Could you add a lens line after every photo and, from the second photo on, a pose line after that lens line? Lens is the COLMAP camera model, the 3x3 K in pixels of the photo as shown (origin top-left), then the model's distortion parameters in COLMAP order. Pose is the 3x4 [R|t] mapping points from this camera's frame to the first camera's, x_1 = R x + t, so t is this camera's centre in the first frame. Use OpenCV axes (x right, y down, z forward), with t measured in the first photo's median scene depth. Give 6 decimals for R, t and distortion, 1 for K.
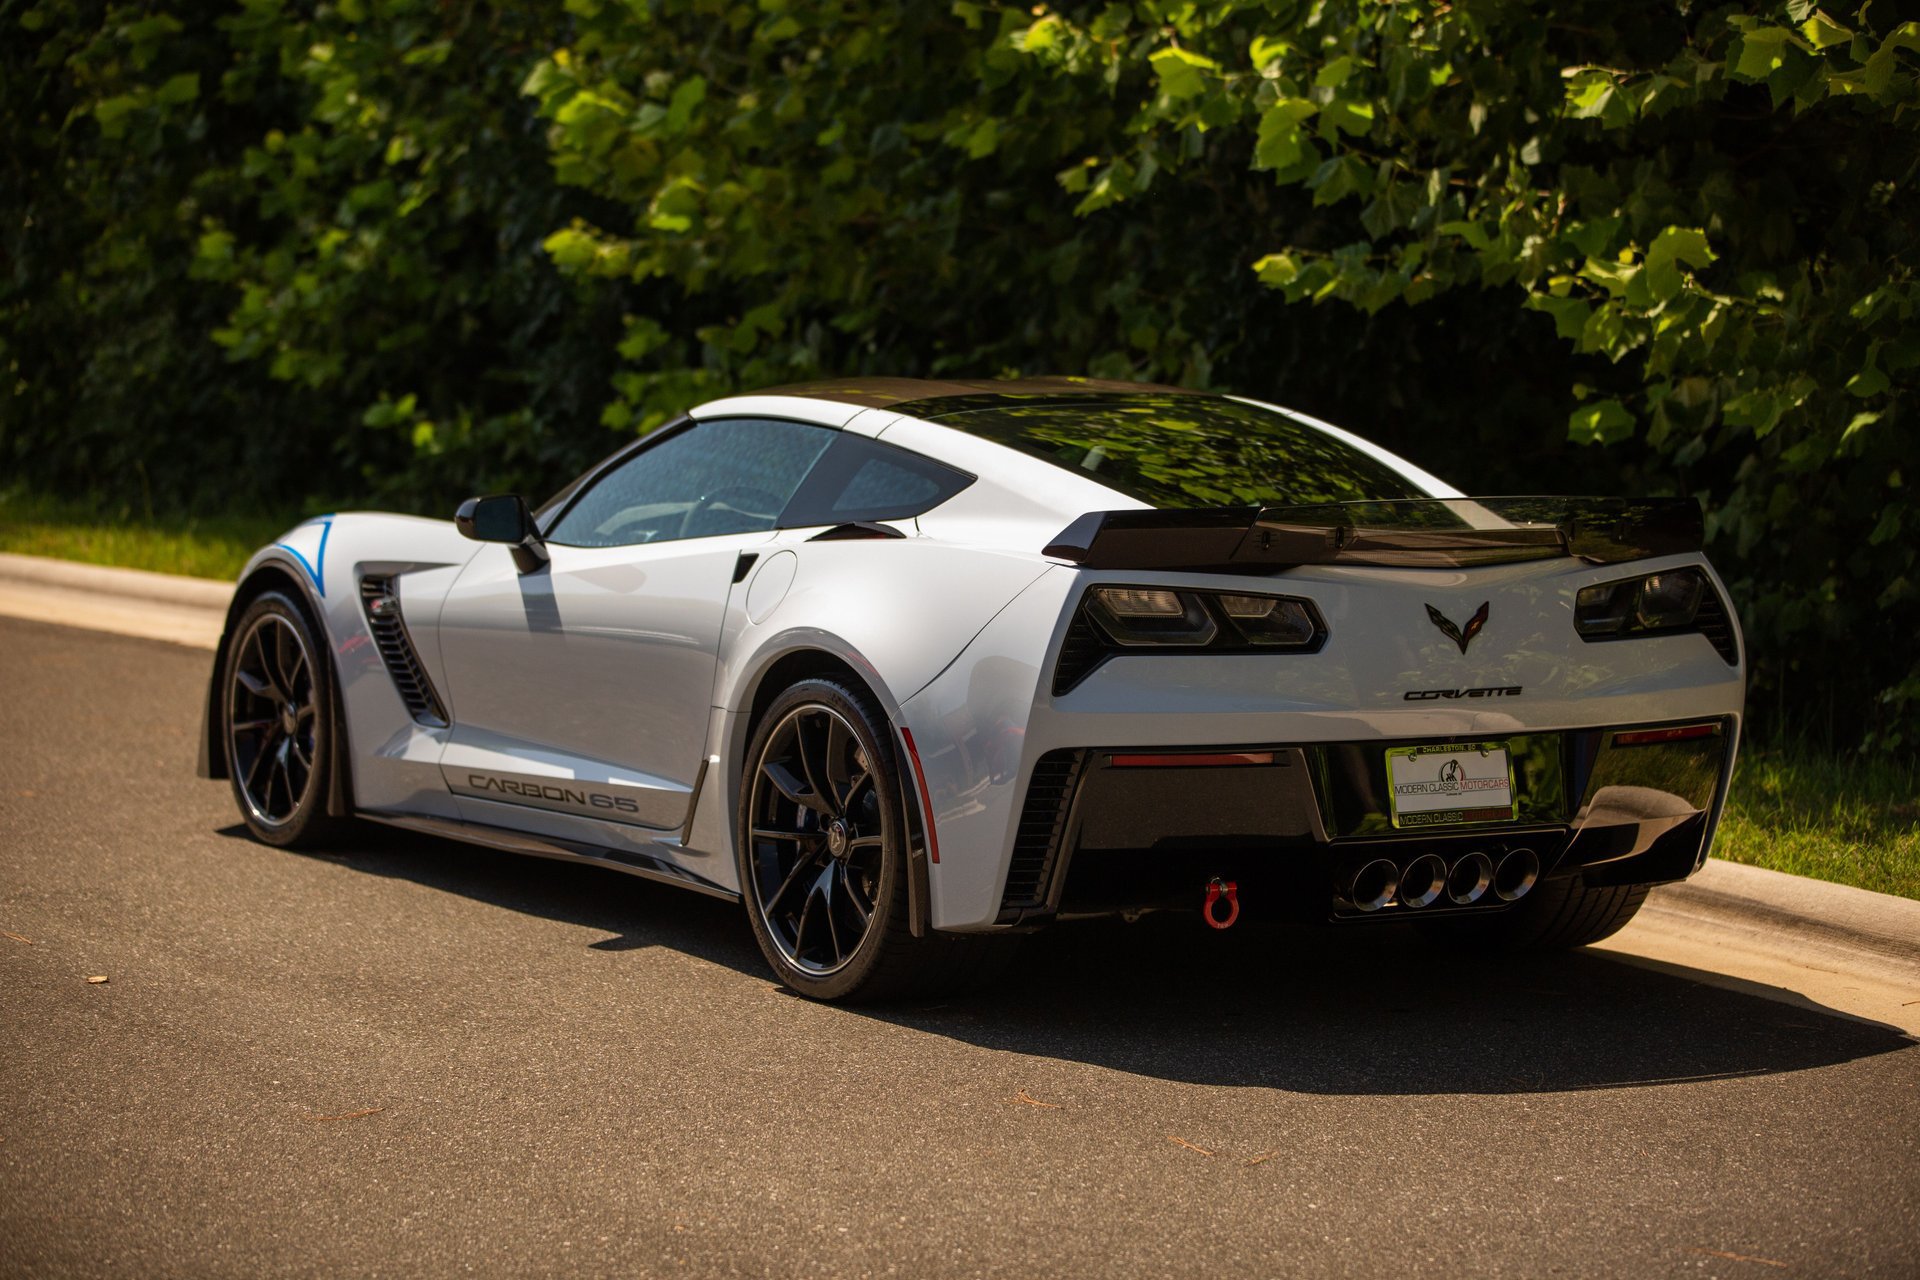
lens RADIAL K [[5171.5, 0, 960.0], [0, 5171.5, 640.0], [0, 0, 1]] dist [-0.090693, 0.094764]
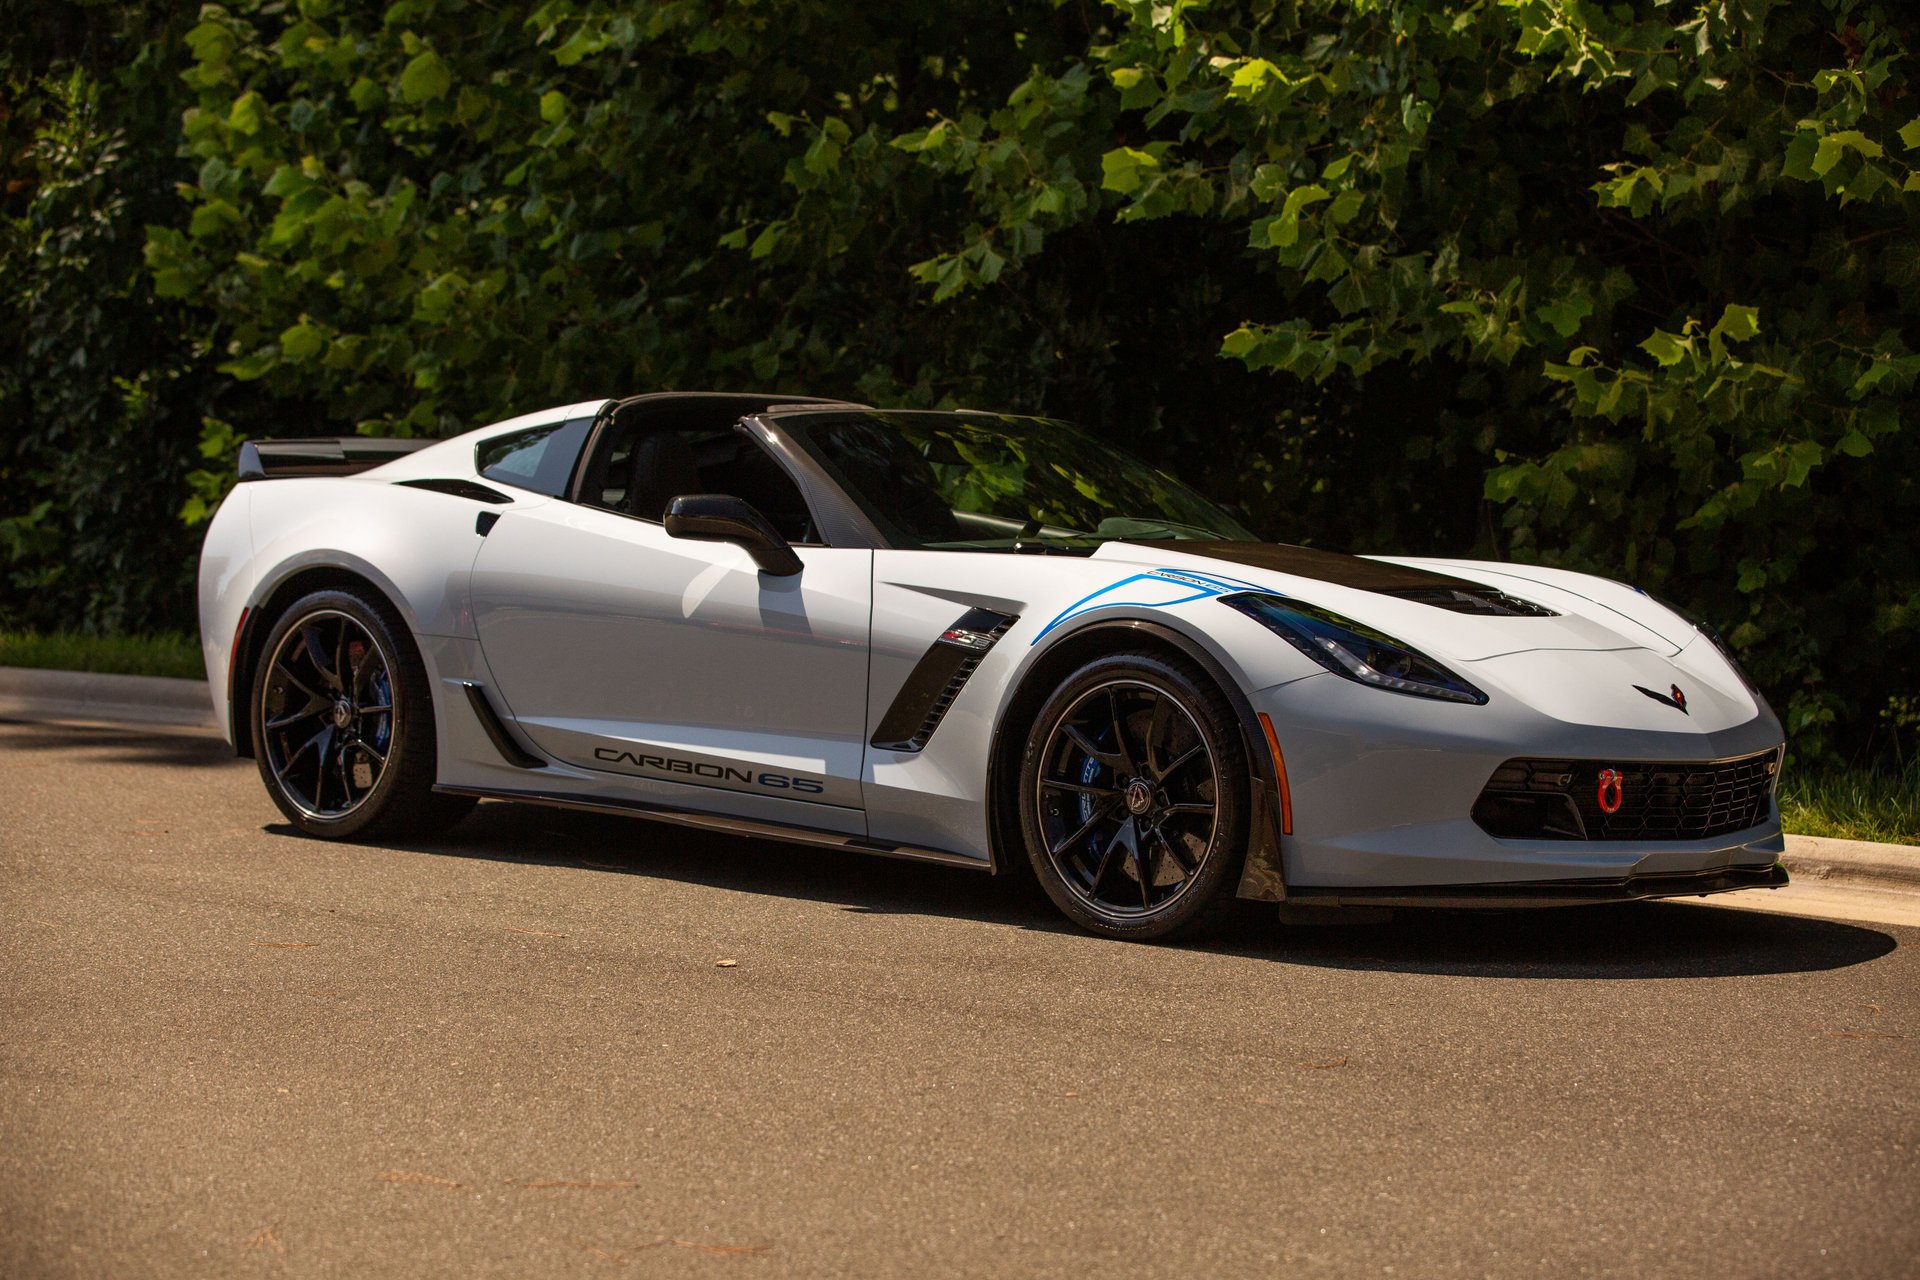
lens RADIAL K [[4329.4, 0, 960.0], [0, 4329.4, 640.0], [0, 0, 1]] dist [-0.183801, -0.229331]
pose [[0.948868, 0.004968, 0.315635, -0.351361], [0.006566, 0.999349, -0.035469, 0.029969], [-0.315606, 0.035728, 0.948217, 0.167364]]
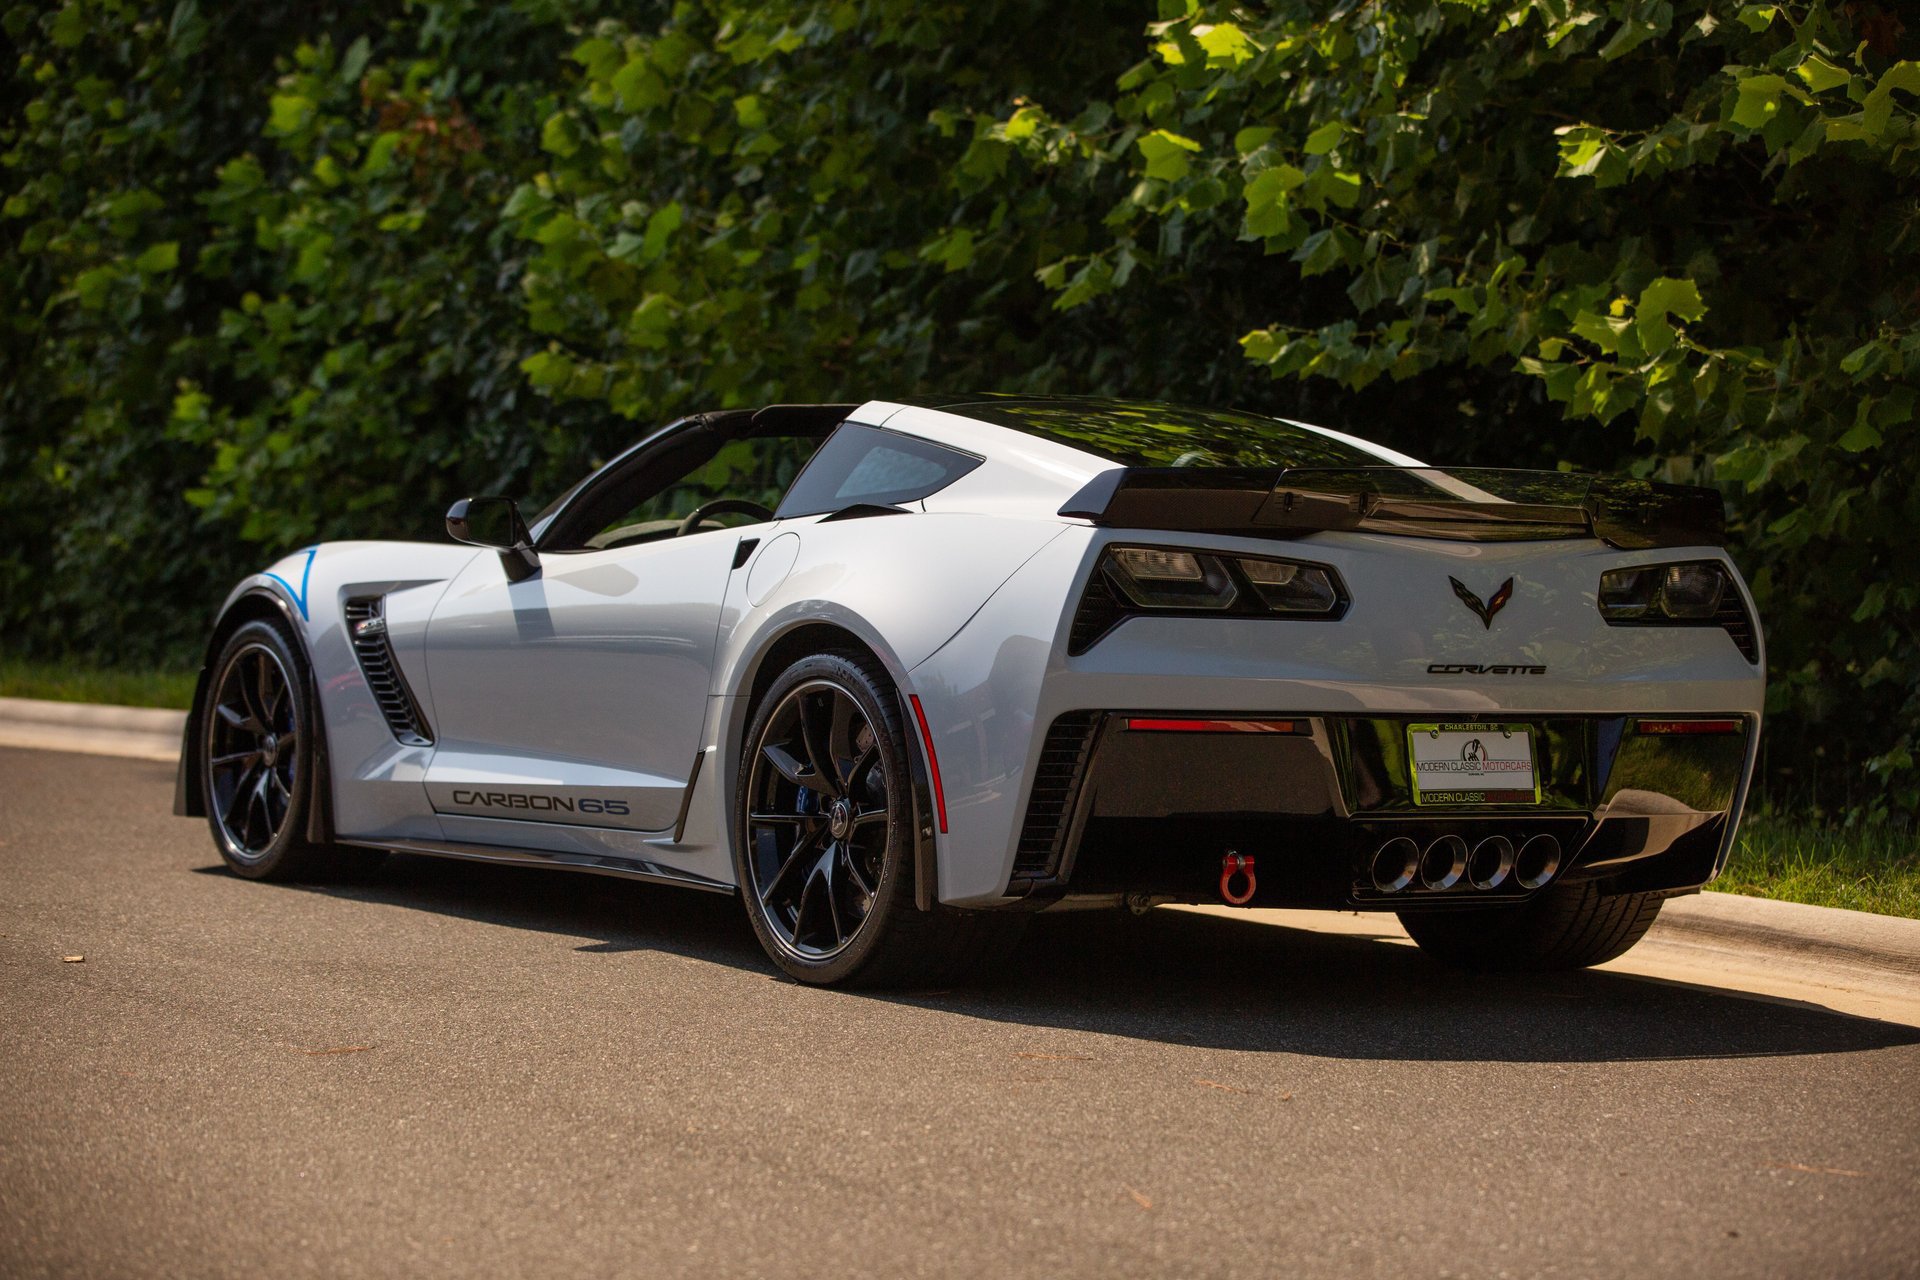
lens RADIAL K [[4912.1, 0, 960.0], [0, 4912.1, 640.0], [0, 0, 1]] dist [-0.130959, -0.282515]
pose [[0.999772, 0.013832, 0.016280, -0.014645], [-0.012799, 0.998000, -0.061906, 0.054684], [-0.017103, 0.061684, 0.997949, 0.068431]]
